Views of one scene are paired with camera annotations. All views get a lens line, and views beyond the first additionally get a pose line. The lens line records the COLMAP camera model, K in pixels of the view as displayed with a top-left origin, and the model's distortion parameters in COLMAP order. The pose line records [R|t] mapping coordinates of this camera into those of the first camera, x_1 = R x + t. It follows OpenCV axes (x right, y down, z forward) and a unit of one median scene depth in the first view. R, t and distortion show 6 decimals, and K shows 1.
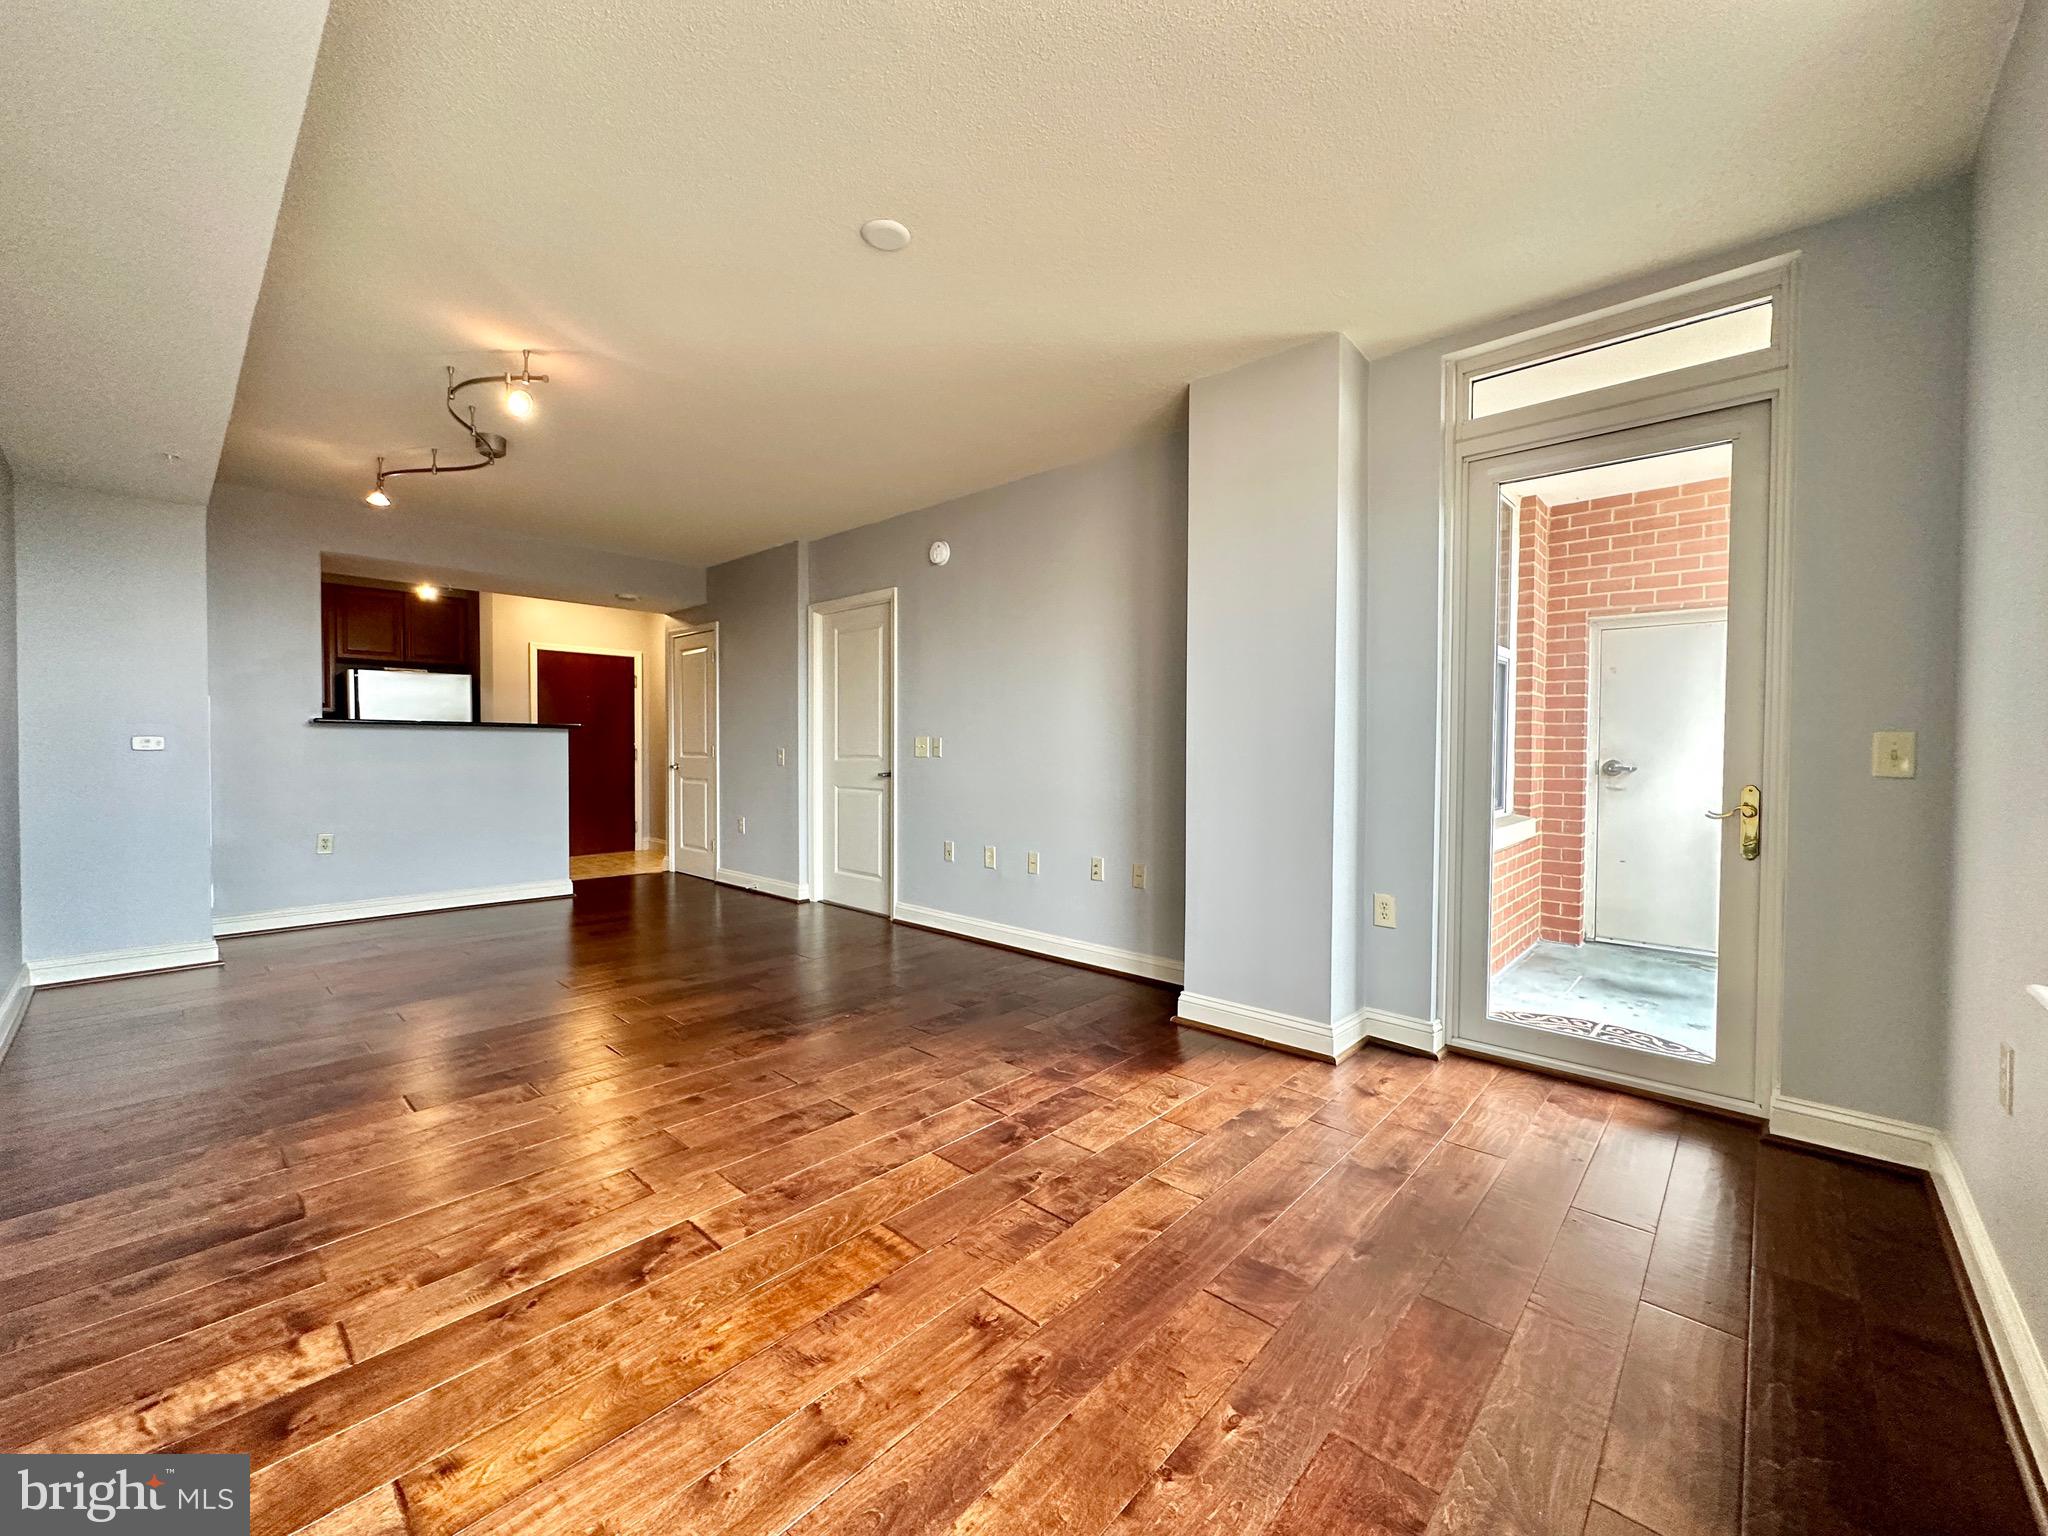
lens RADIAL K [[816.8, 0, 1024.5], [0, 816.8, 762.8], [0, 0, 1]] dist [-0.001084, 0.000200]
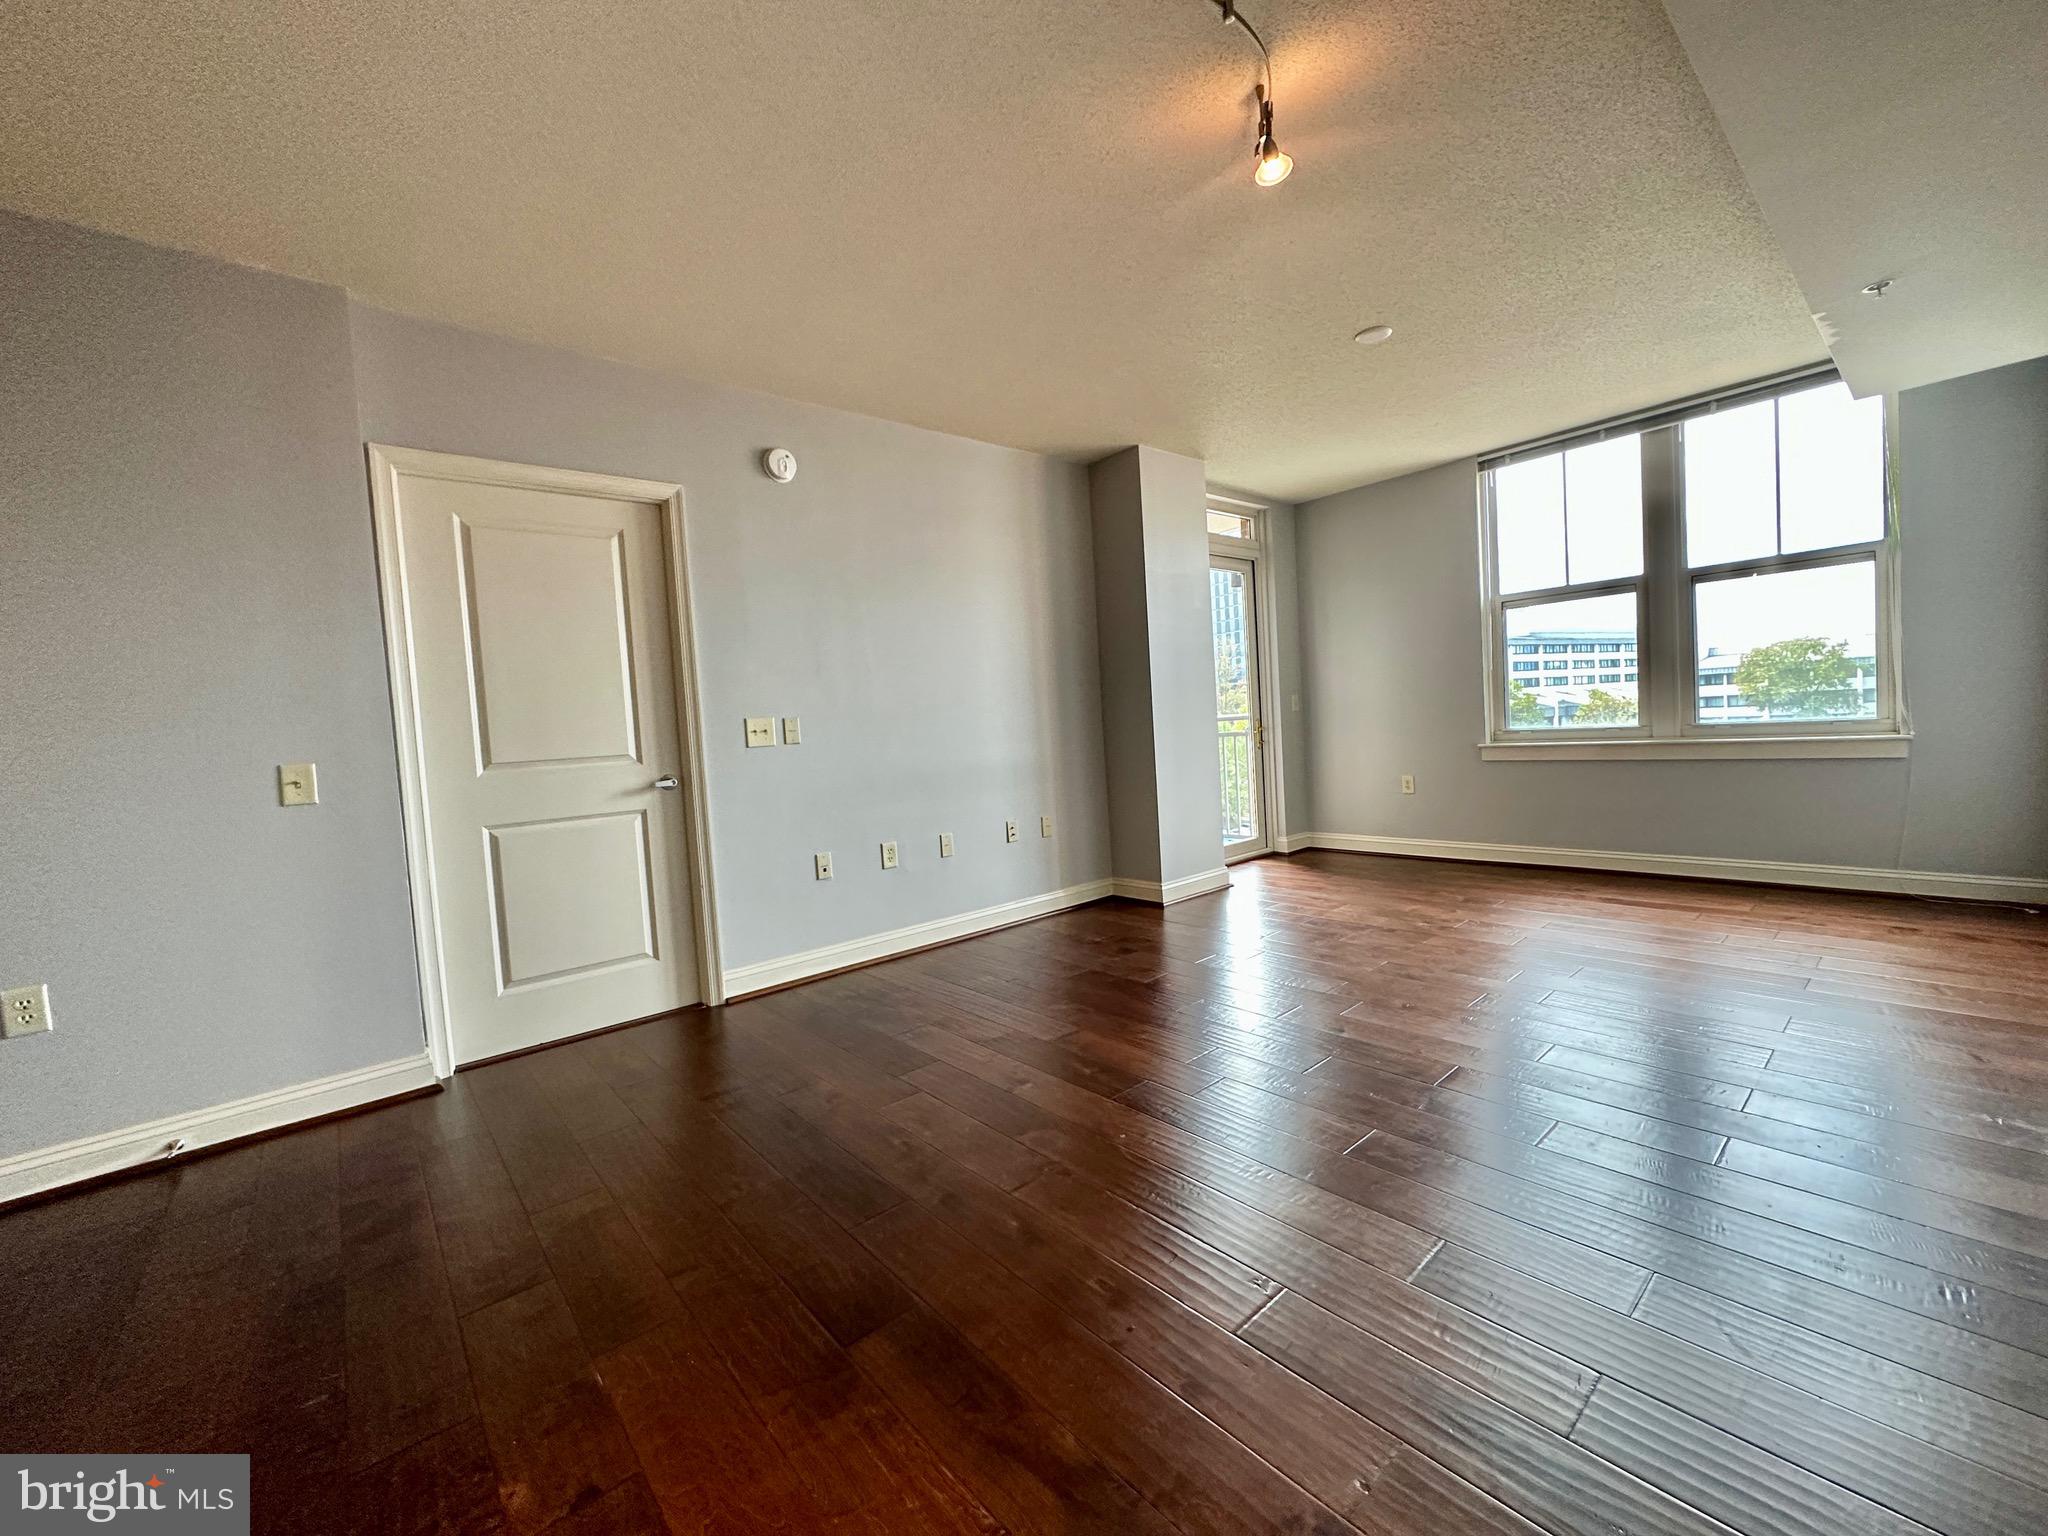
lens RADIAL K [[805.4, 0, 1026.5], [0, 805.4, 764.1], [0, 0, 1]] dist [-0.005834, -0.000130]
pose [[0.102394, -0.076074, 0.991831, -0.738478], [0.069626, 0.995174, 0.069143, -0.023987], [-0.992304, 0.061977, 0.107196, 0.660526]]
